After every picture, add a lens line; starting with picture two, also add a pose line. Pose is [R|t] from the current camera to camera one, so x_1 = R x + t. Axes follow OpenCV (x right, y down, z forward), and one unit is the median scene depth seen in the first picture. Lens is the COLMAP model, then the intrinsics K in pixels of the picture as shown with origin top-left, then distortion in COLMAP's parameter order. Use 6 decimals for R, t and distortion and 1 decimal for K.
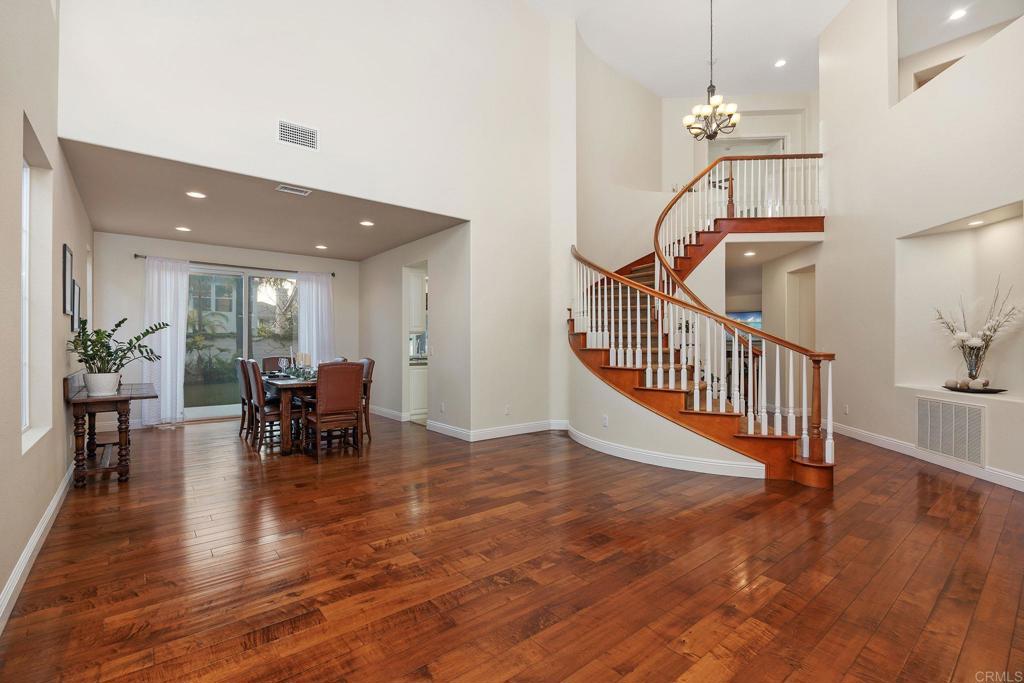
lens RADIAL K [[463.2, 0, 516.0], [0, 463.2, 343.4], [0, 0, 1]] dist [-0.011449, -0.000377]
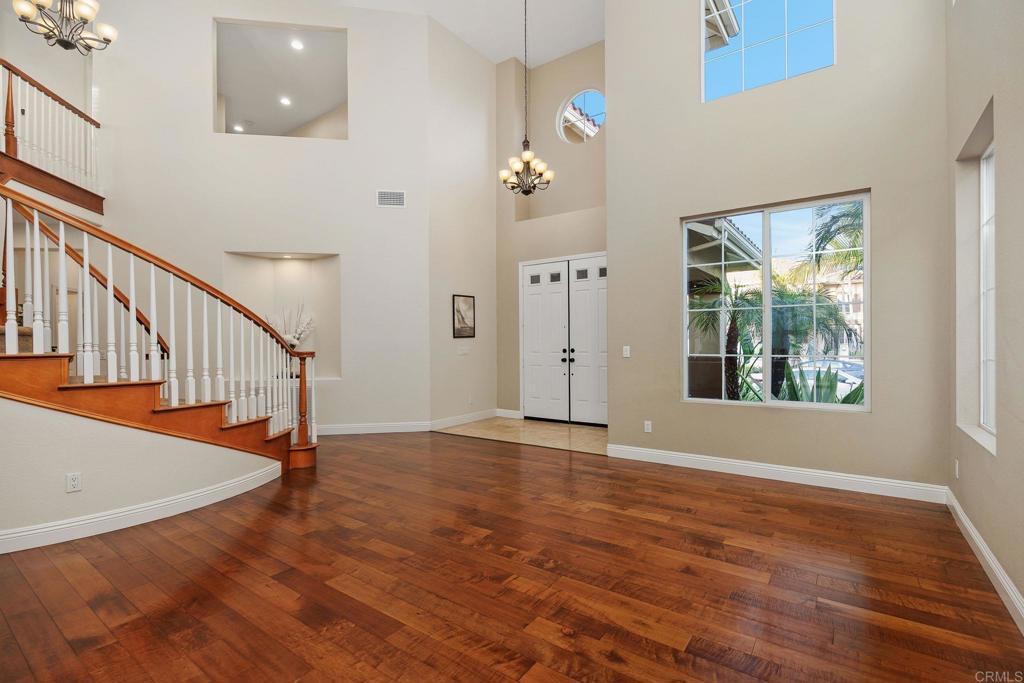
lens RADIAL K [[463.2, 0, 516.0], [0, 463.2, 343.4], [0, 0, 1]] dist [-0.011449, -0.000377]
pose [[-0.255744, 0.000478, 0.966745, -0.959128], [0.005645, 0.999984, 0.000999, 0.004467], [-0.966728, 0.005713, -0.255742, 1.241412]]
